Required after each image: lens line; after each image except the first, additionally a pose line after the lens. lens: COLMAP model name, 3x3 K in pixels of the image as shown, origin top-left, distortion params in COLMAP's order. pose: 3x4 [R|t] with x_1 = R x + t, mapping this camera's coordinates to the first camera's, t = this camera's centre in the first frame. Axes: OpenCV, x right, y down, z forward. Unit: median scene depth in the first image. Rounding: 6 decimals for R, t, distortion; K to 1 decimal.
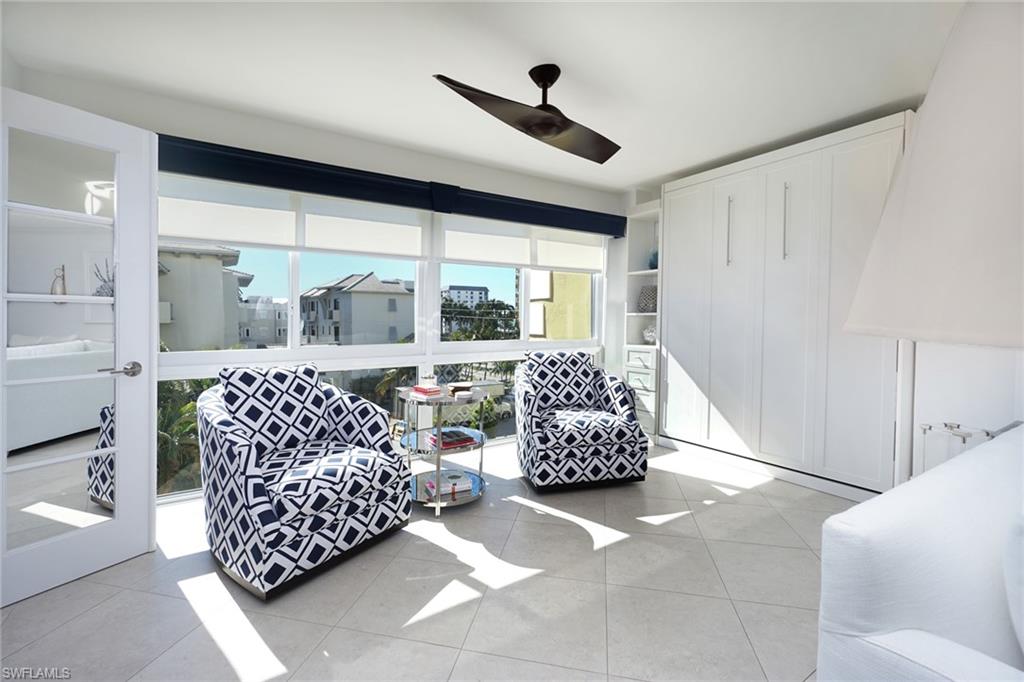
lens RADIAL K [[447.4, 0, 517.2], [0, 447.4, 305.0], [0, 0, 1]] dist [0.002367, 0.000217]
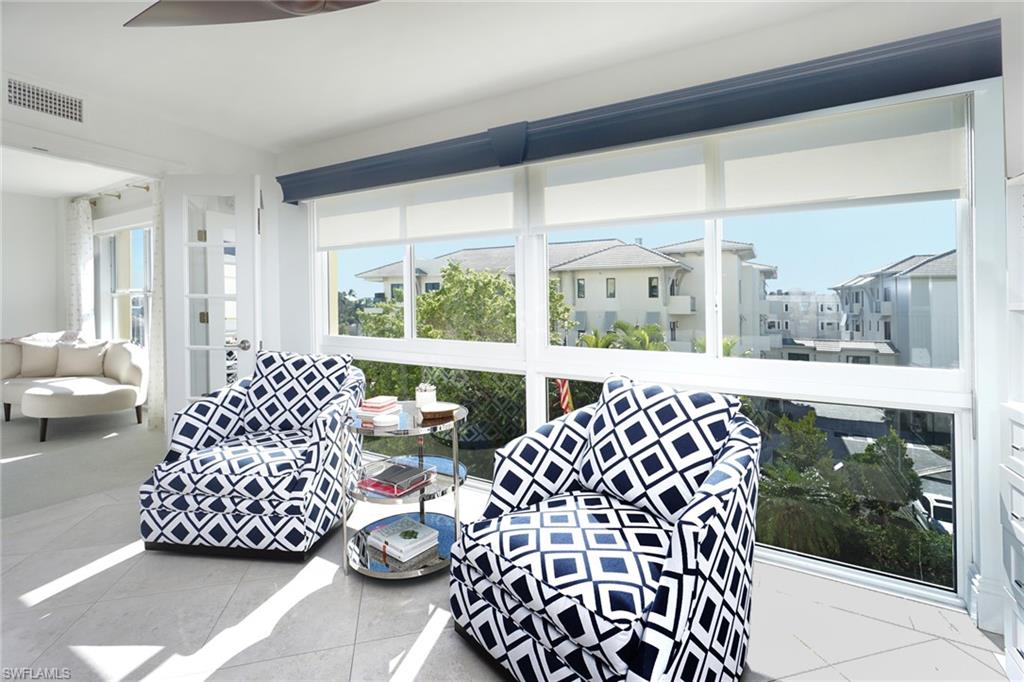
lens RADIAL K [[447.4, 0, 517.2], [0, 447.4, 305.0], [0, 0, 1]] dist [0.002367, 0.000217]
pose [[0.451676, -0.001544, -0.892181, 0.455420], [0.016966, 0.999833, 0.006859, 0.012028], [0.892021, -0.018235, 0.451626, 0.654088]]
